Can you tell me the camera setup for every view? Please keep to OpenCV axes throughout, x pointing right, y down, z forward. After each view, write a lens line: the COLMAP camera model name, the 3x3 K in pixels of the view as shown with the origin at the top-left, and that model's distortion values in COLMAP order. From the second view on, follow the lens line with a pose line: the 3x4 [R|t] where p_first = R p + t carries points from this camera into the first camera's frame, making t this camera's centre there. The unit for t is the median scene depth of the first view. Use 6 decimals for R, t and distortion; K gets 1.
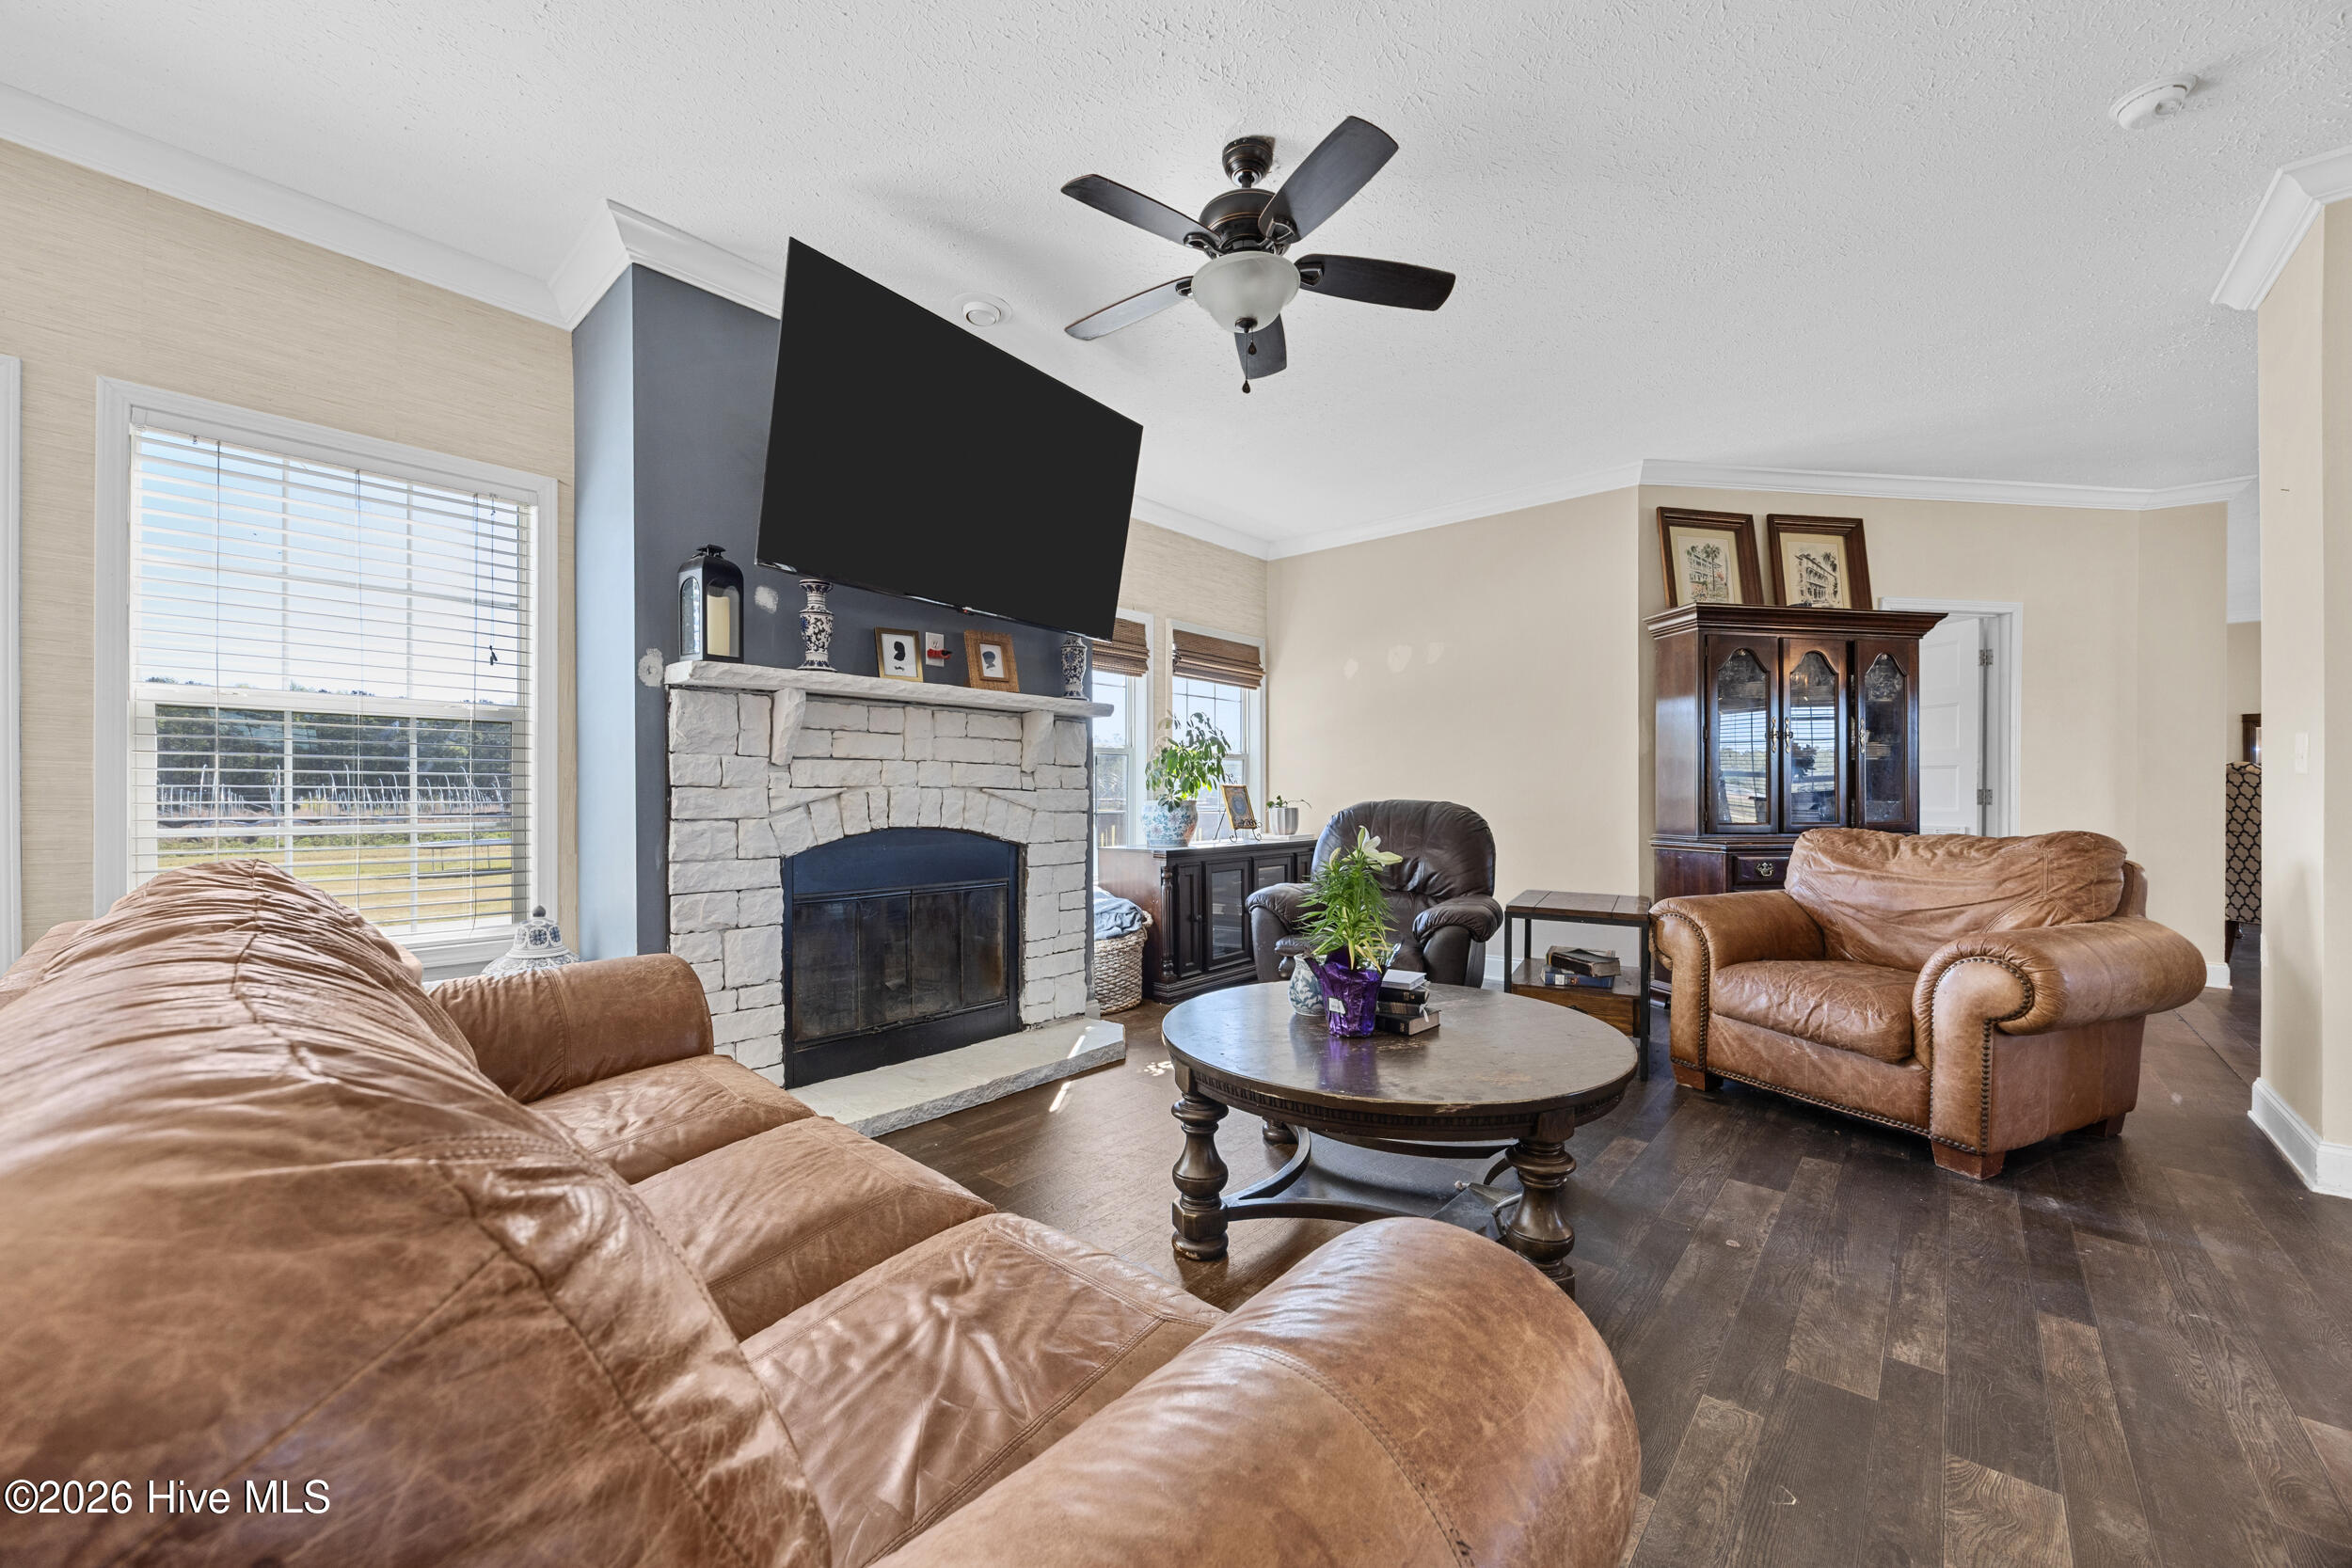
lens RADIAL K [[912.0, 0, 1176.0], [0, 912.0, 784.0], [0, 0, 1]] dist [-0.000069, -0.000060]
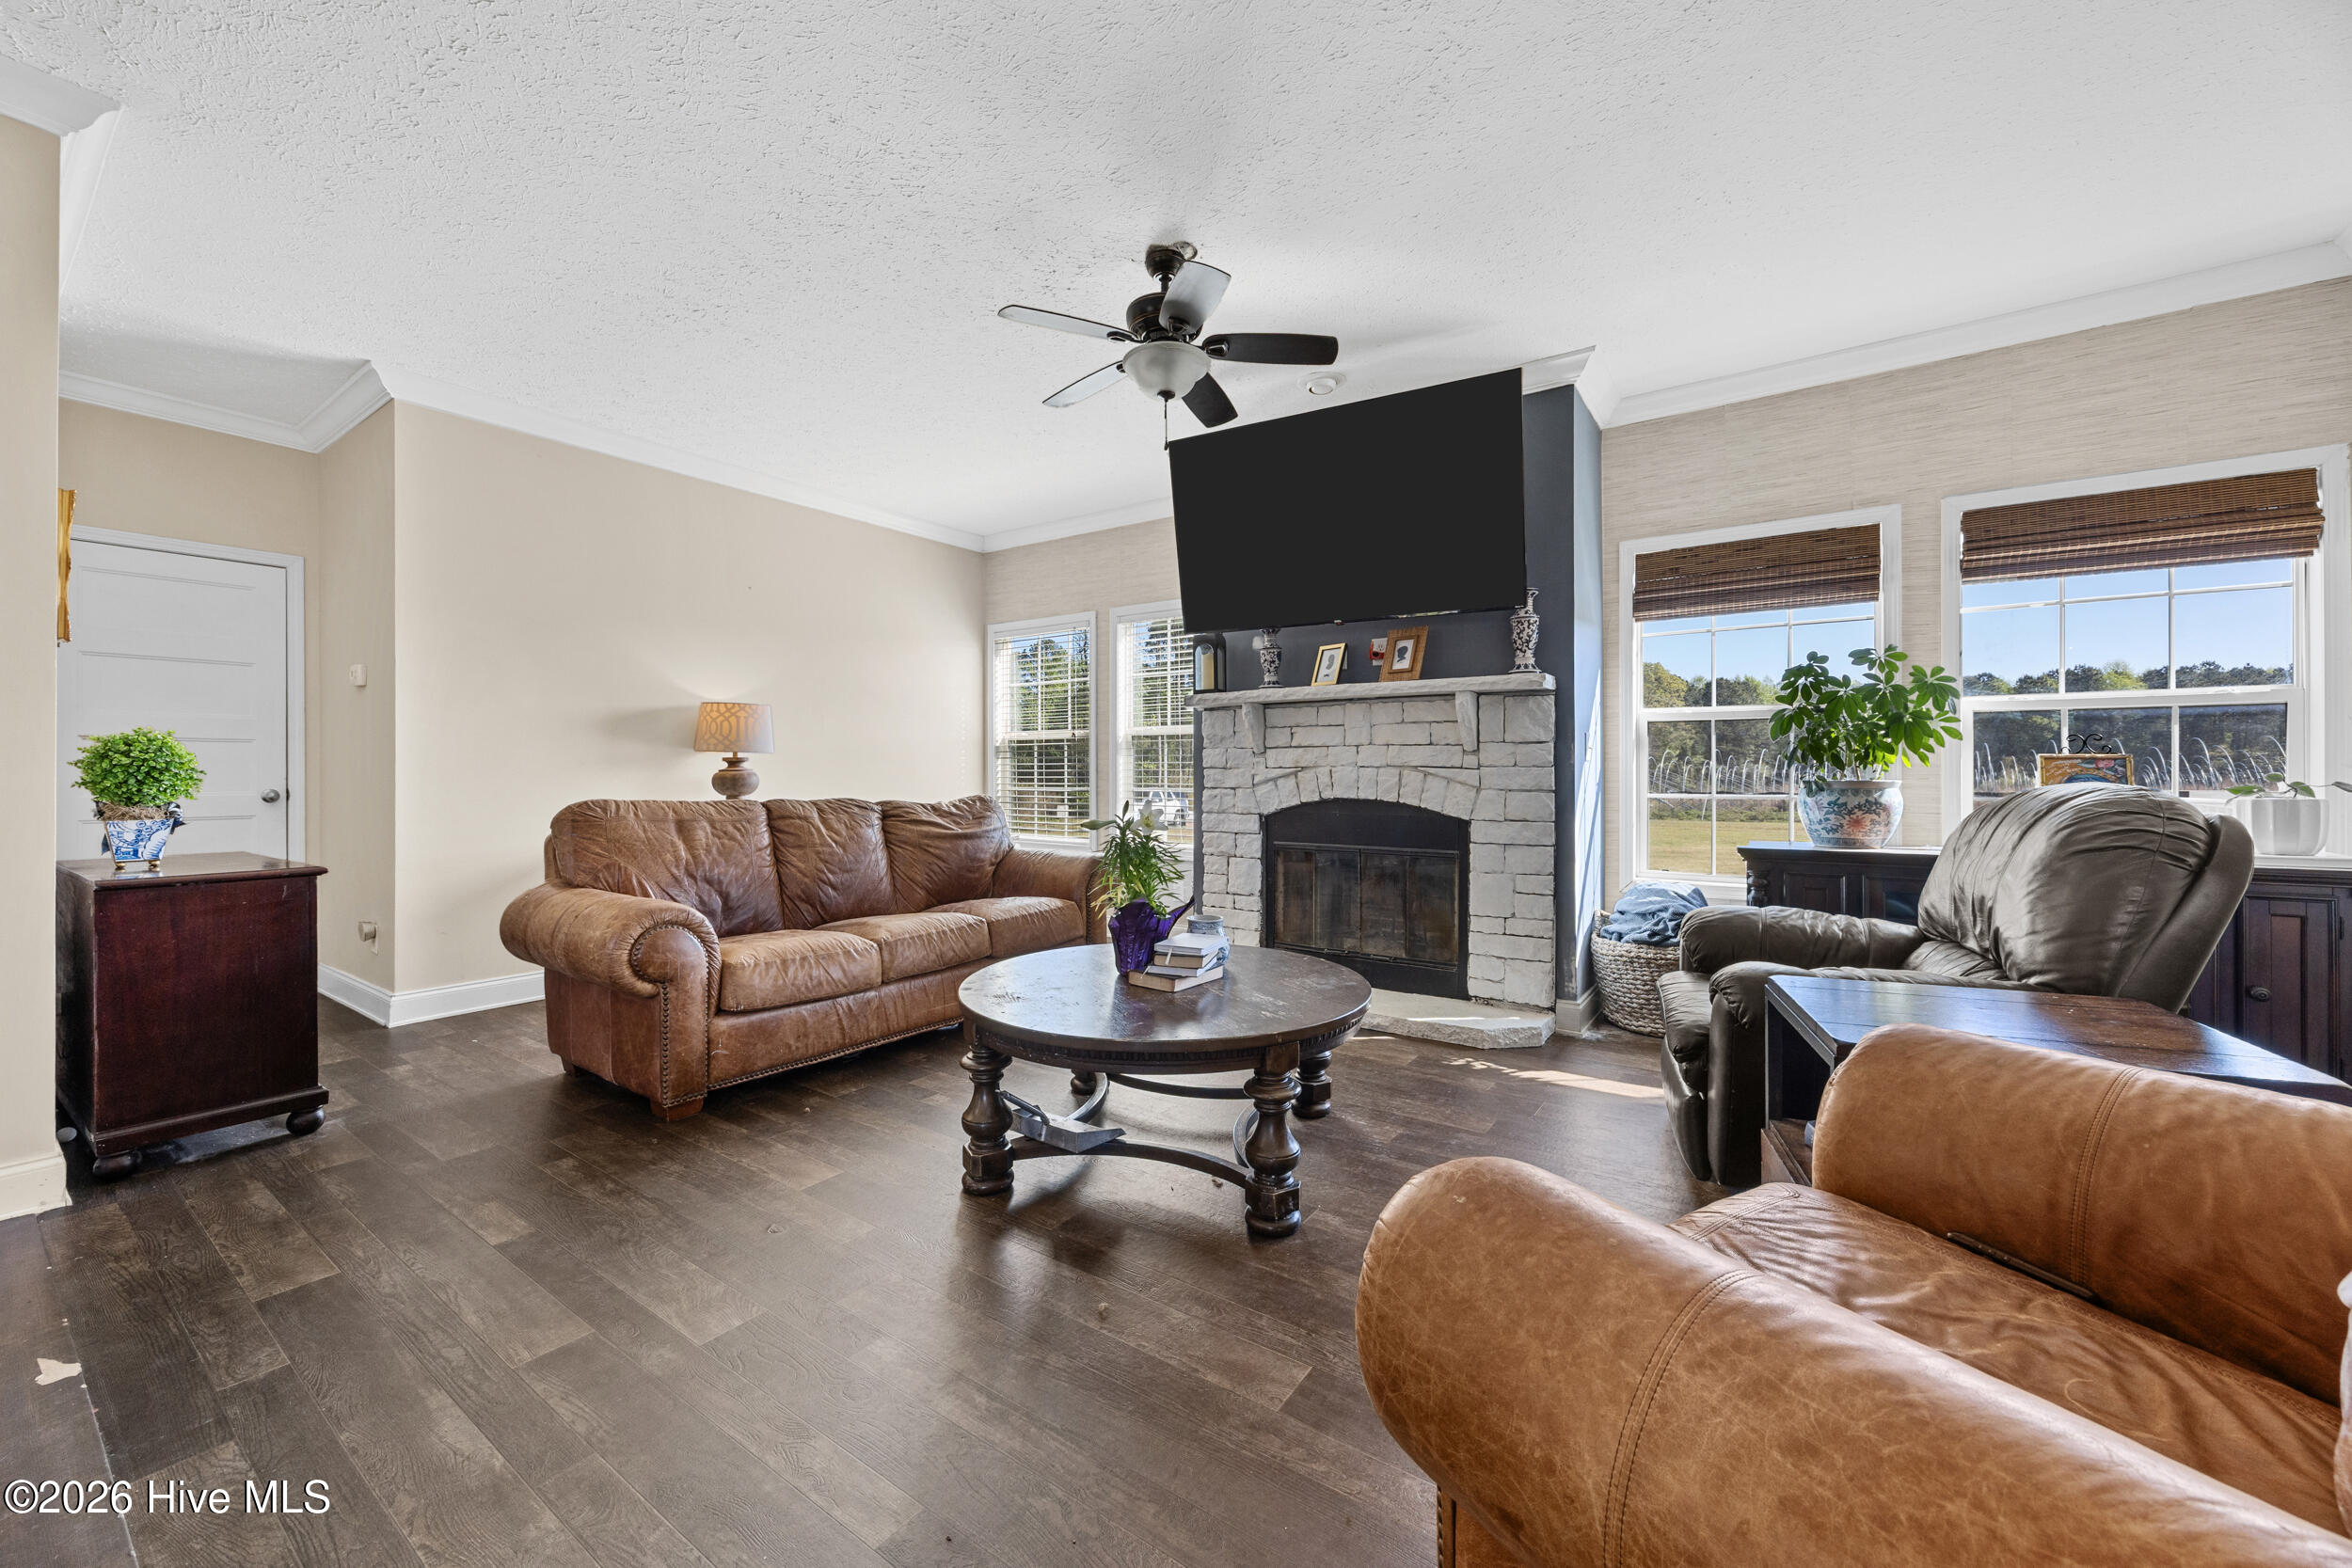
lens RADIAL K [[929.5, 0, 1181.5], [0, 929.5, 755.2], [0, 0, 1]] dist [0.001578, 0.000077]
pose [[0.096774, -0.013531, -0.995214, 0.958548], [0.015361, 0.999809, -0.012099, -0.000635], [0.995188, -0.014117, 0.096963, 0.640650]]
